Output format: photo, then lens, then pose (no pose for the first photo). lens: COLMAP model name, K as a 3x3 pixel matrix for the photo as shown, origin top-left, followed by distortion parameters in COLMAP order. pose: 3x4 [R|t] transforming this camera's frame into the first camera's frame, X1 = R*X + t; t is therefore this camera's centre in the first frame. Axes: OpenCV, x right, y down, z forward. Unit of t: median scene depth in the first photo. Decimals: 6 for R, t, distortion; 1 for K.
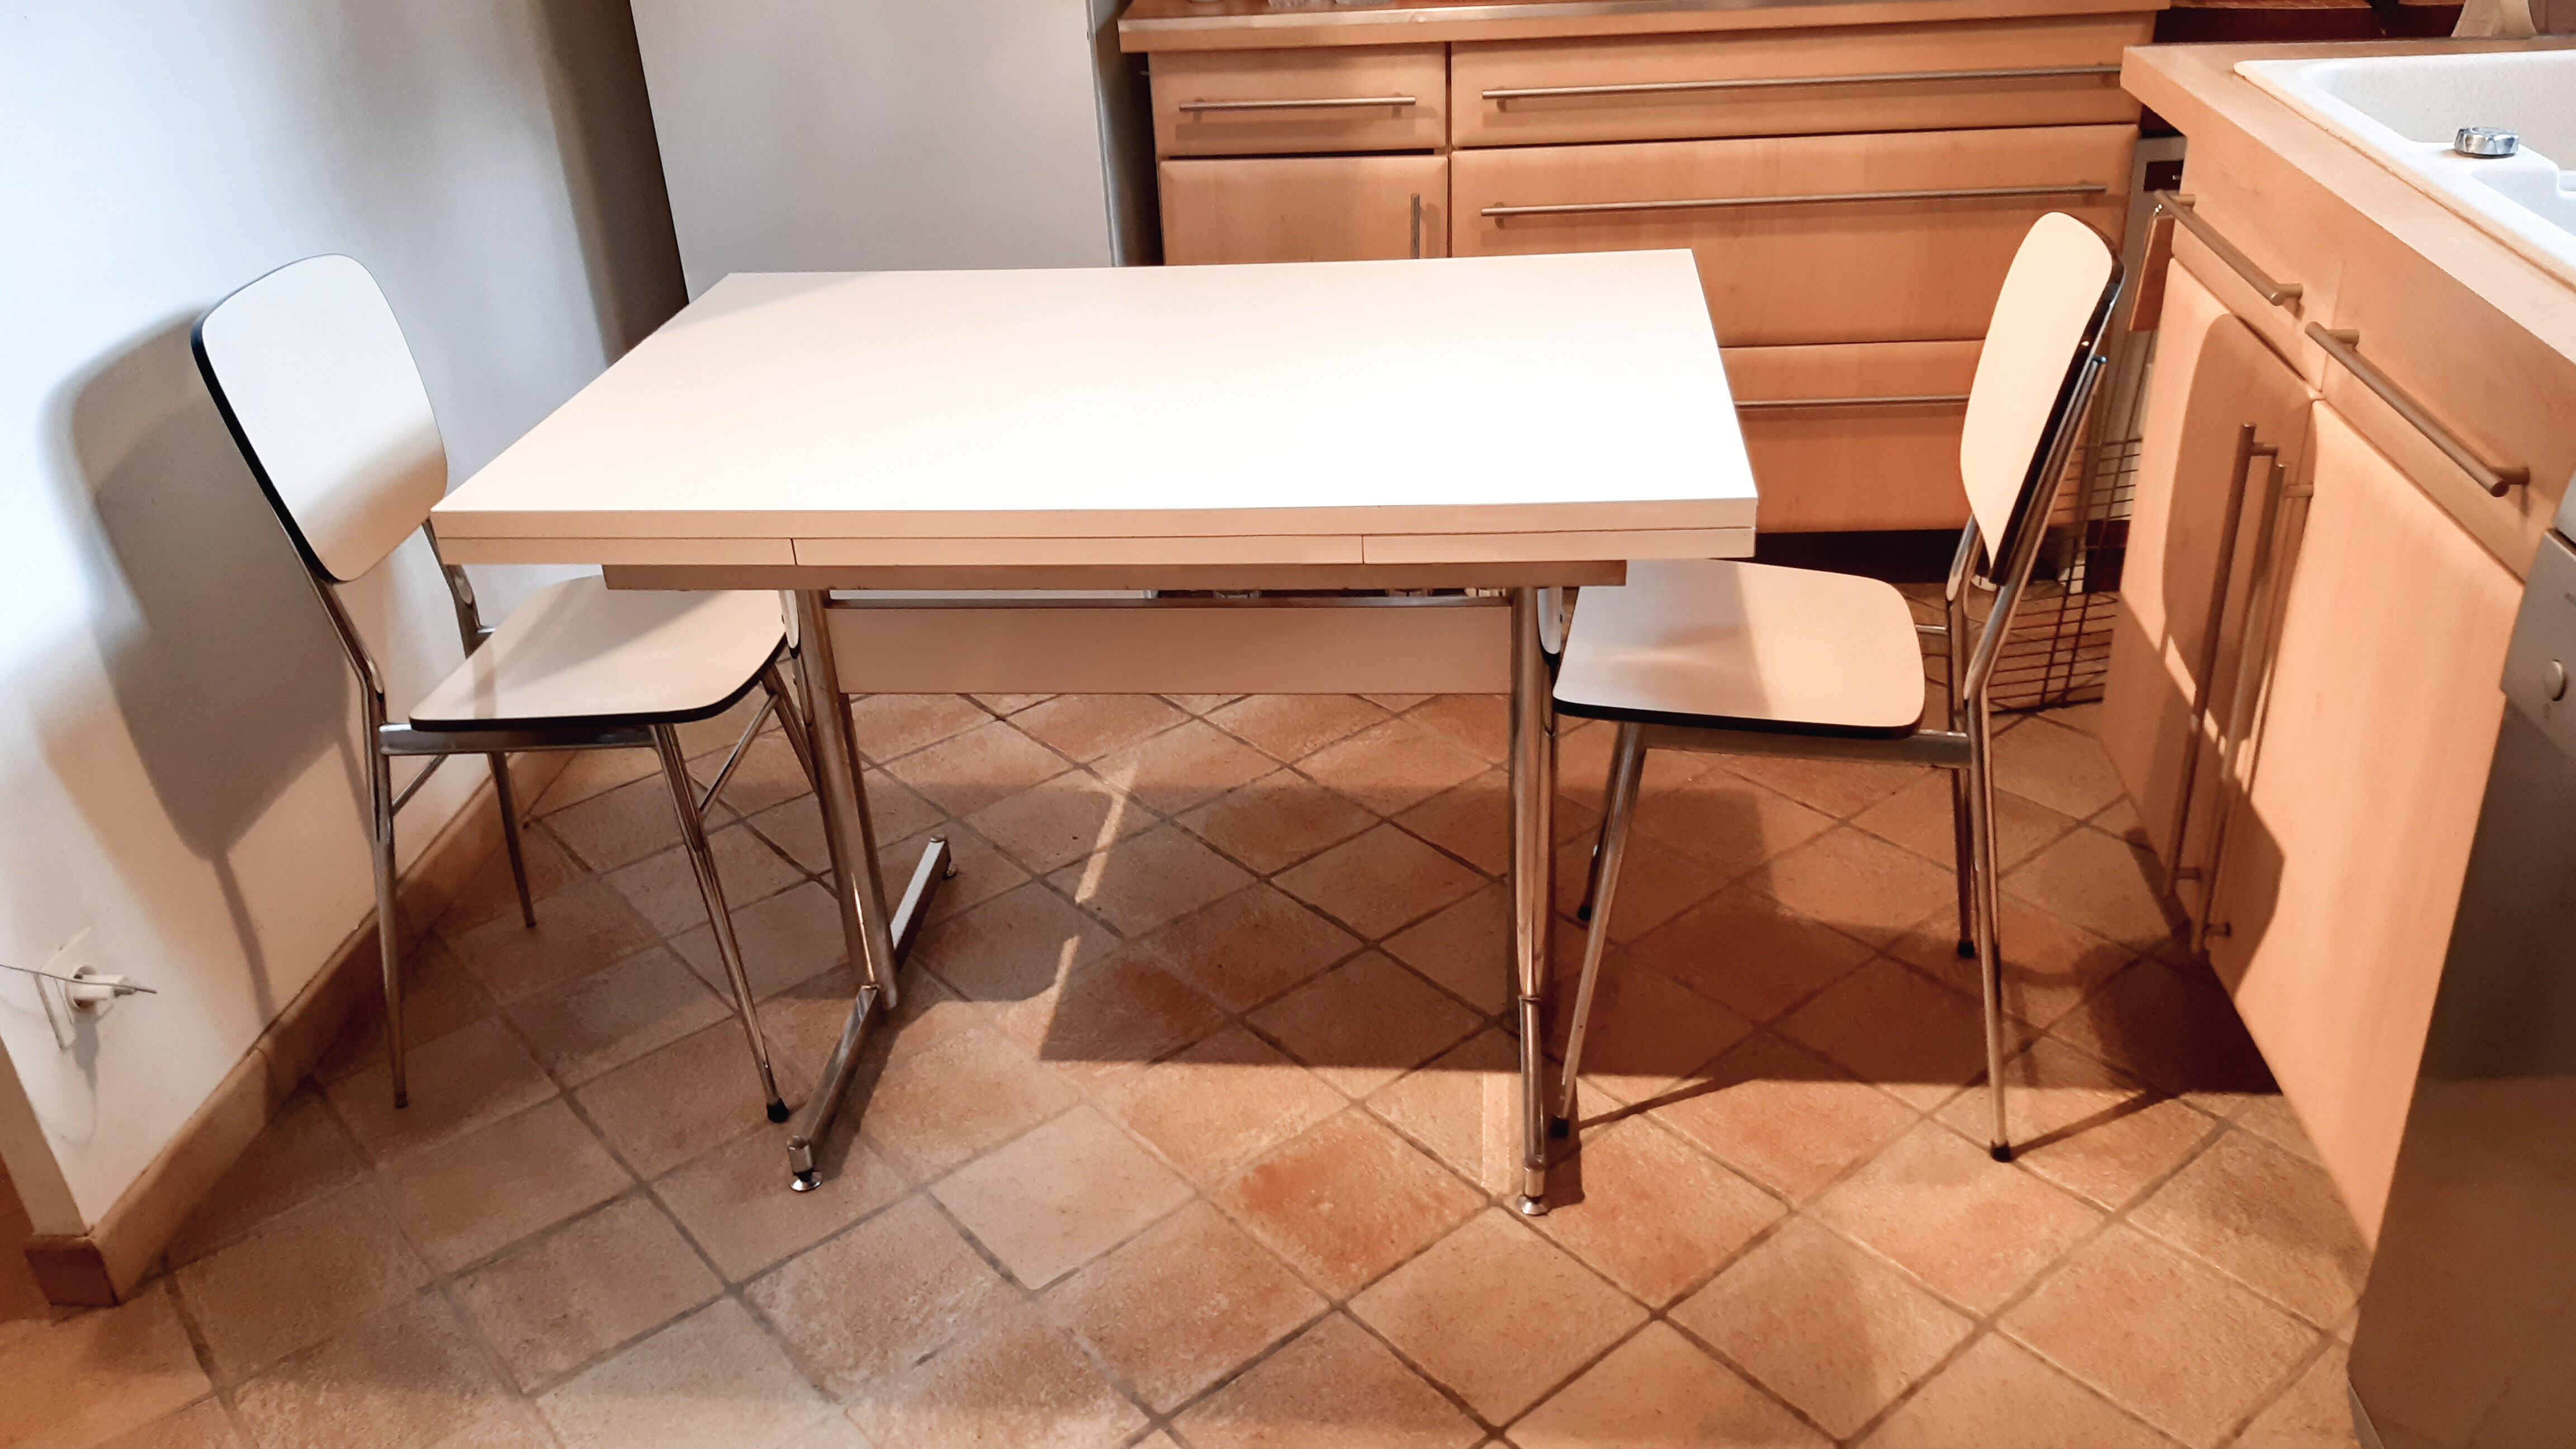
lens RADIAL K [[2018.9, 0, 1282.9], [0, 2018.9, 684.4], [0, 0, 1]] dist [0.104551, -0.204645]
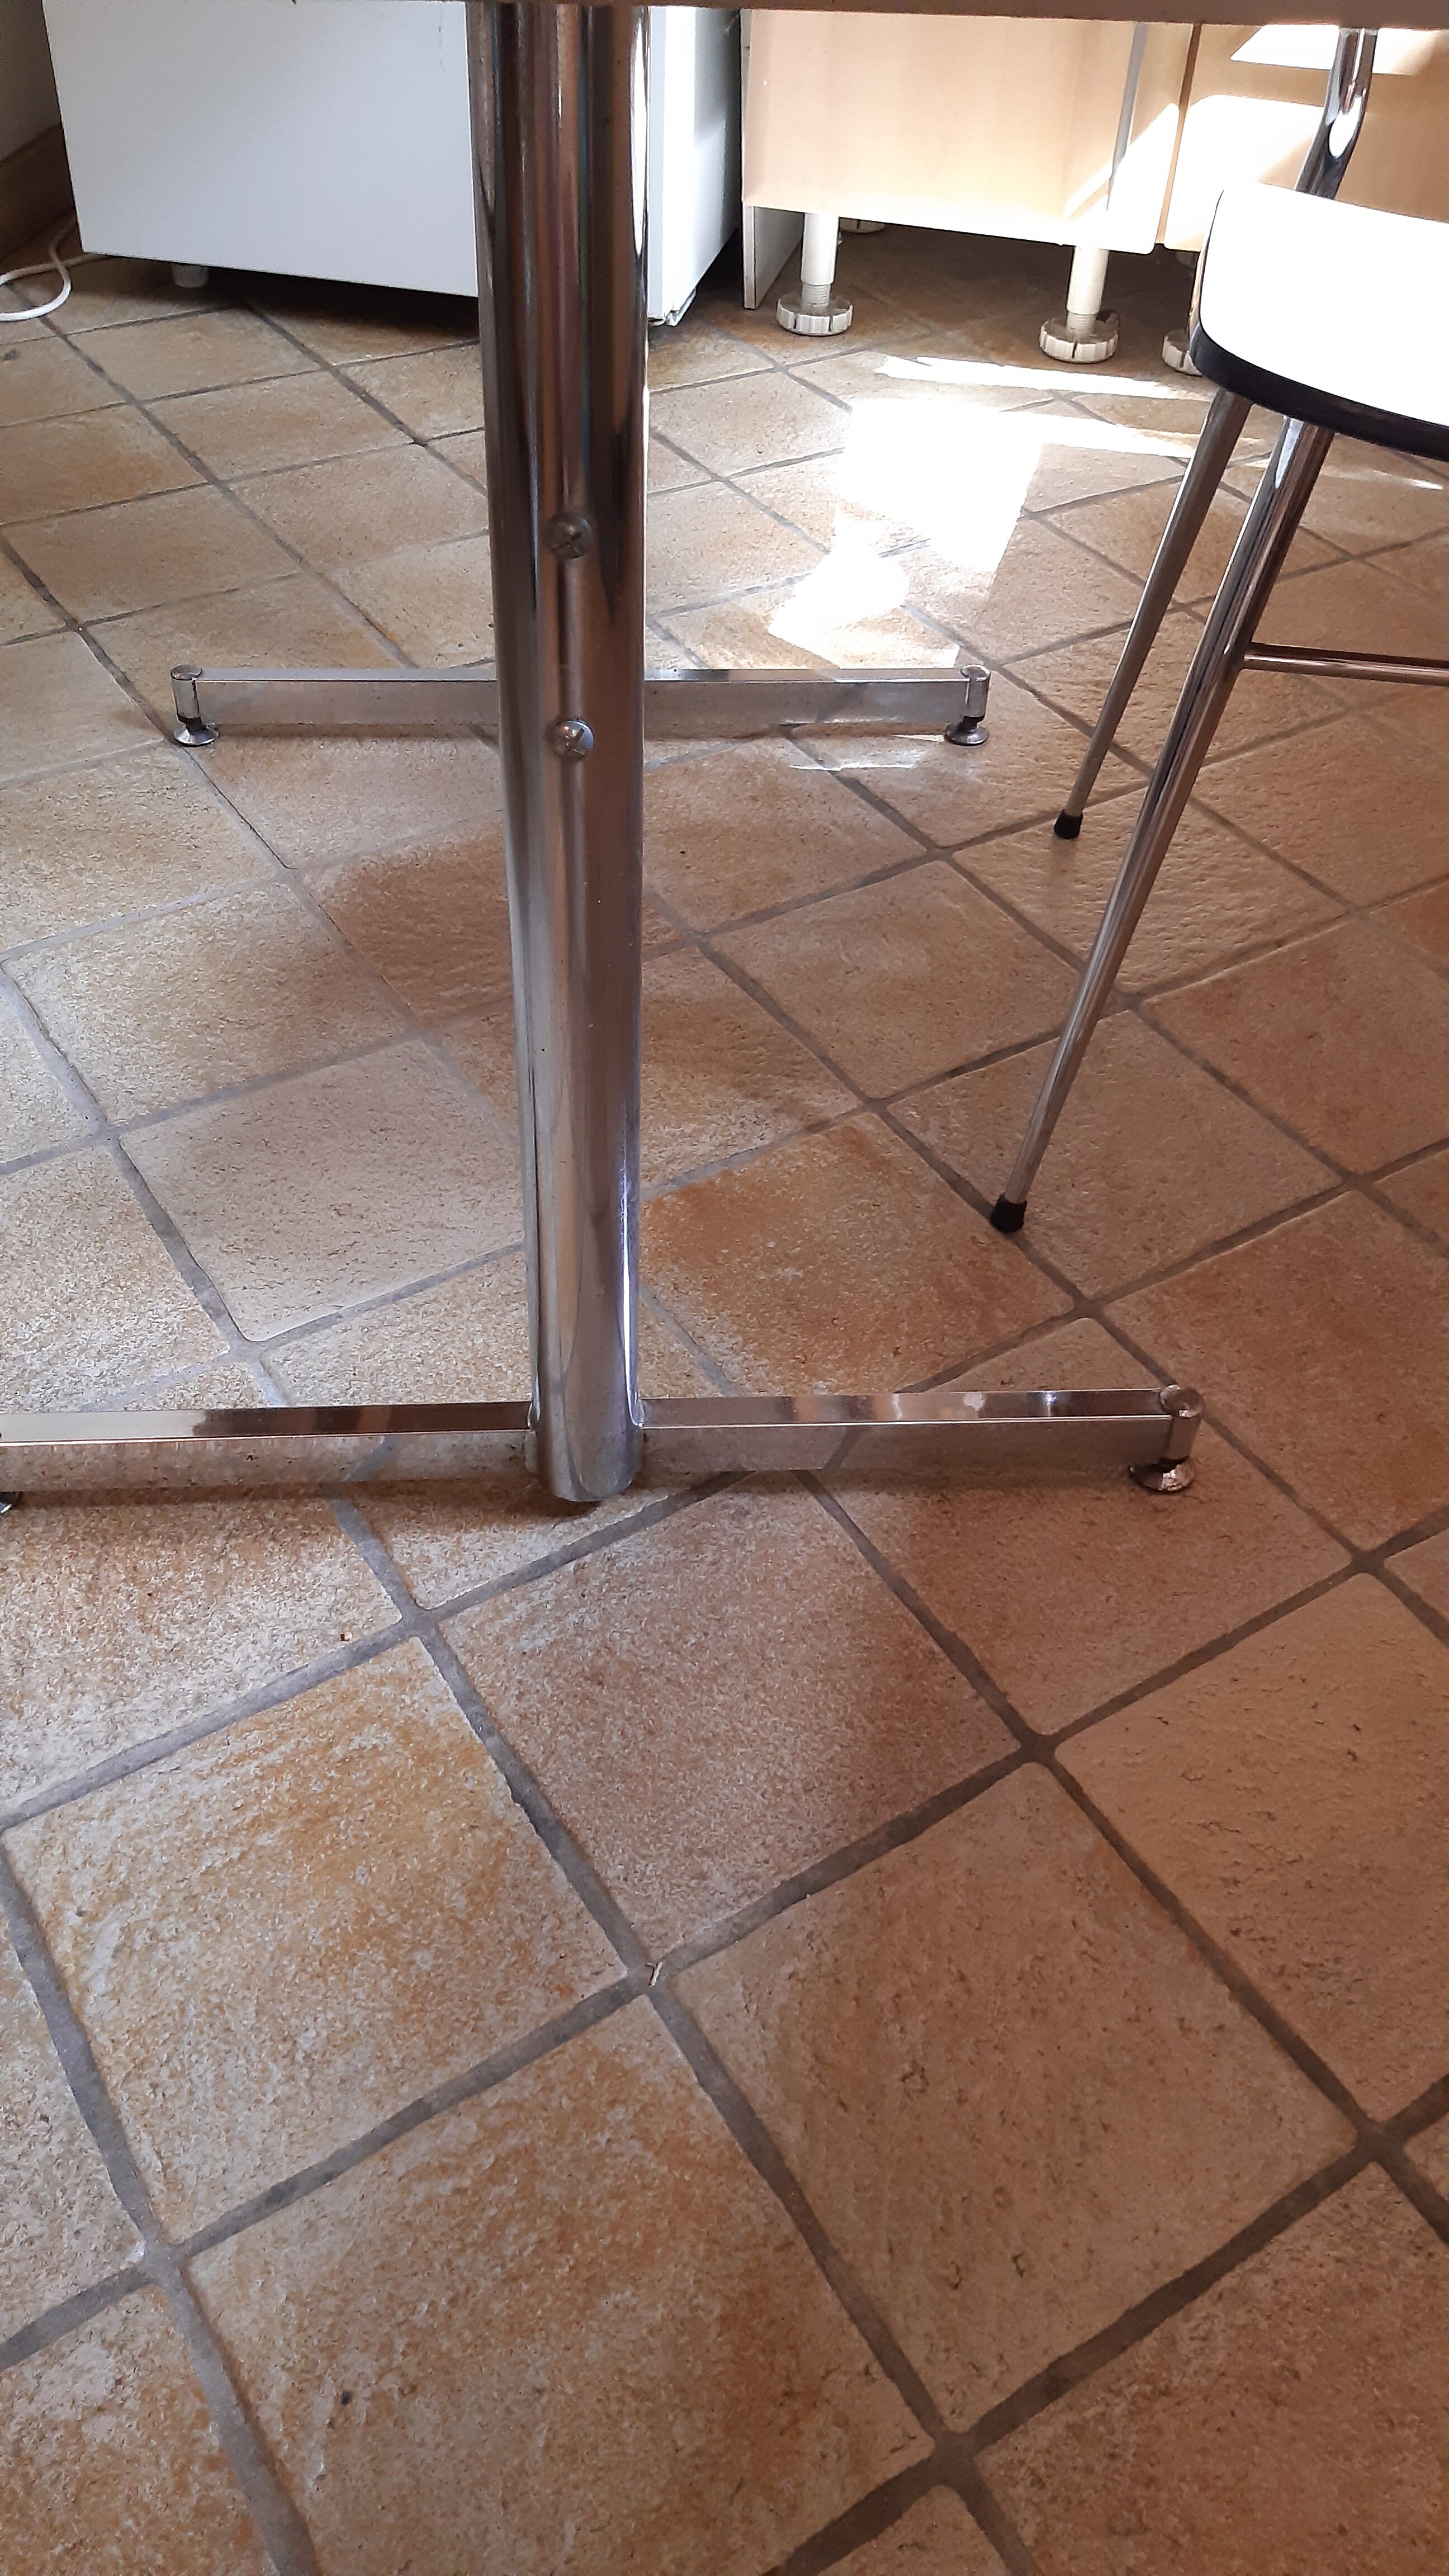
lens RADIAL K [[2018.9, 0, 739.6], [0, 2018.9, 1270.9], [0, 0, 1]] dist [0.104551, -0.204645]
pose [[0.989206, 0.145113, -0.020332, 0.018802], [-0.132878, 0.946850, 0.292947, 0.094669], [0.061762, -0.287083, 0.955912, 0.467687]]
